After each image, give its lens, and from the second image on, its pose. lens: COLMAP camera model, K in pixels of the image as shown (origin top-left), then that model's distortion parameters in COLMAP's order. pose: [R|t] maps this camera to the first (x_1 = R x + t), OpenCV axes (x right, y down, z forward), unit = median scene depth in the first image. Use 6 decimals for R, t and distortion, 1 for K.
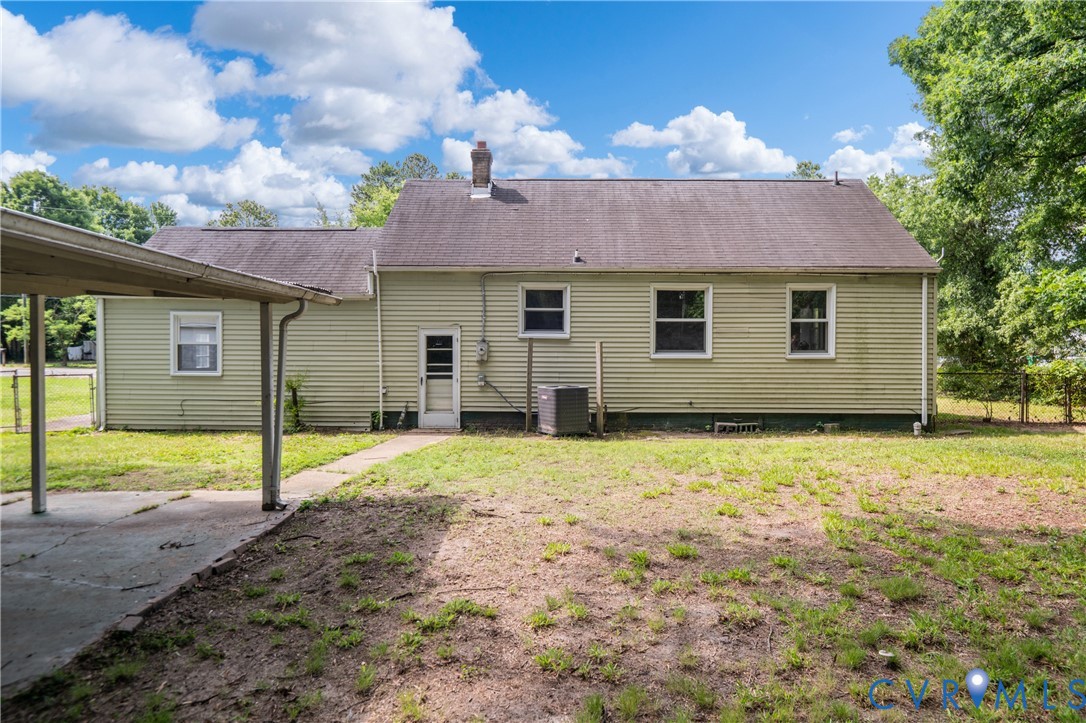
lens RADIAL K [[659.4, 0, 541.9], [0, 659.4, 359.6], [0, 0, 1]] dist [-0.003589, -0.000443]
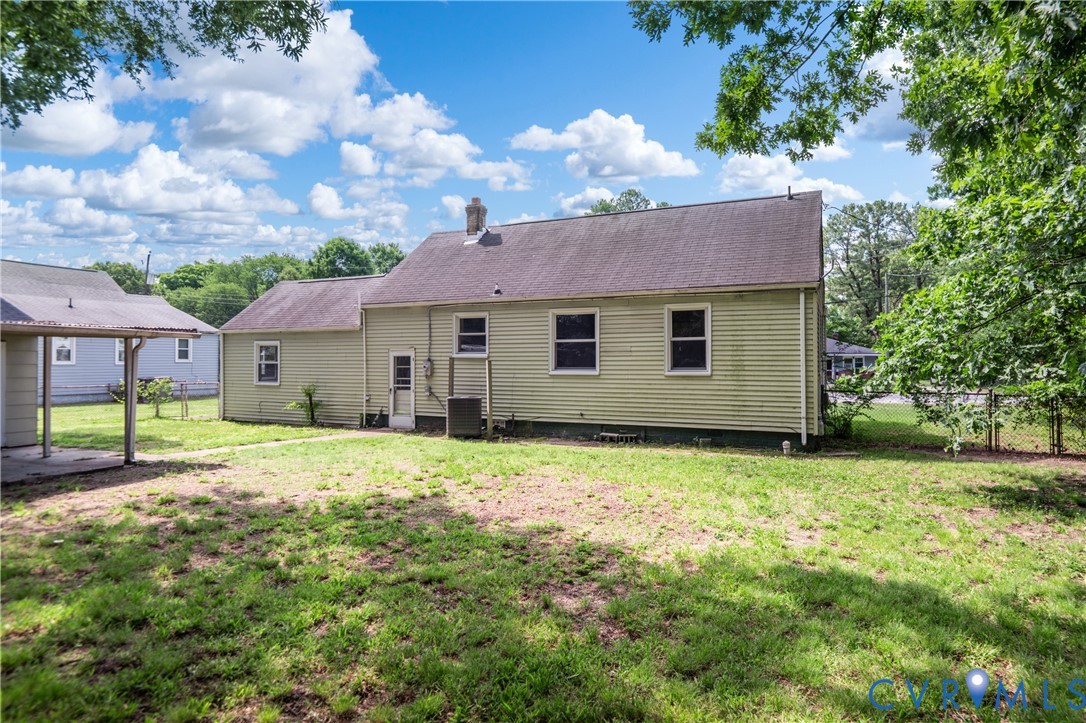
lens RADIAL K [[625.0, 0, 543.4], [0, 625.0, 361.3], [0, 0, 1]] dist [-0.005001, -0.000997]
pose [[0.907584, -0.004436, -0.419847, 0.613087], [-0.006114, 0.999699, -0.023780, 0.001198], [0.419826, 0.024149, 0.907283, 0.003746]]
